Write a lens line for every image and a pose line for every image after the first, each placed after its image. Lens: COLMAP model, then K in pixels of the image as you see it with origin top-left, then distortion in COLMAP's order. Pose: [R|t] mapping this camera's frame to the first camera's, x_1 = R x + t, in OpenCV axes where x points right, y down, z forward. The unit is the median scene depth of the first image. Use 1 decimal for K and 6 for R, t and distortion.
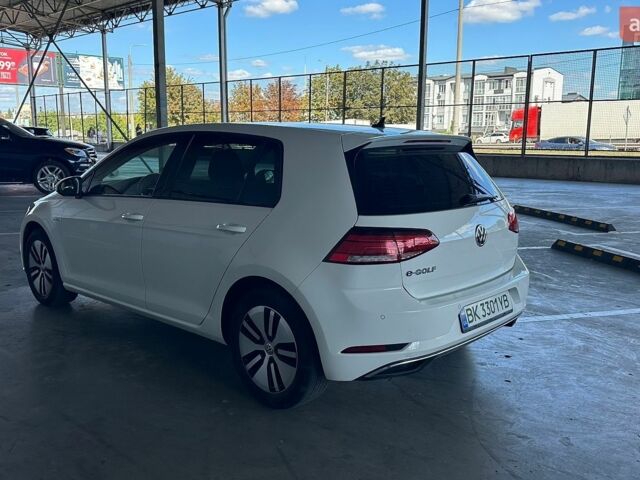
lens RADIAL K [[595.9, 0, 320.0], [0, 595.9, 240.0], [0, 0, 1]] dist [0.163295, -0.317944]
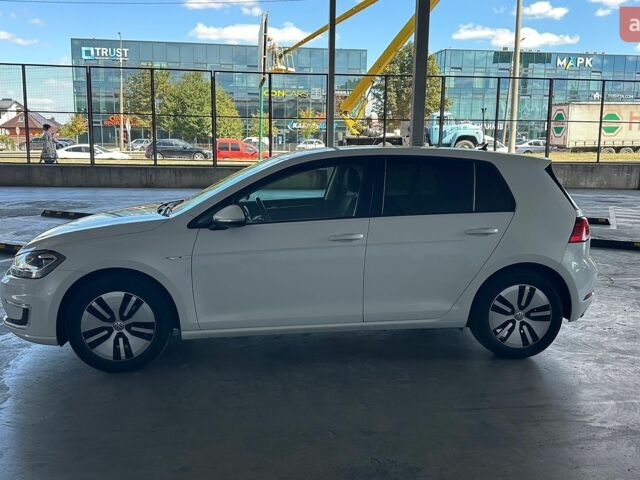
lens RADIAL K [[595.9, 0, 320.0], [0, 595.9, 240.0], [0, 0, 1]] dist [0.163295, -0.317944]
pose [[0.630541, -0.115854, 0.767460, -1.343551], [0.123775, 0.991152, 0.047930, -0.104953], [-0.766223, 0.064771, 0.639302, 0.446258]]
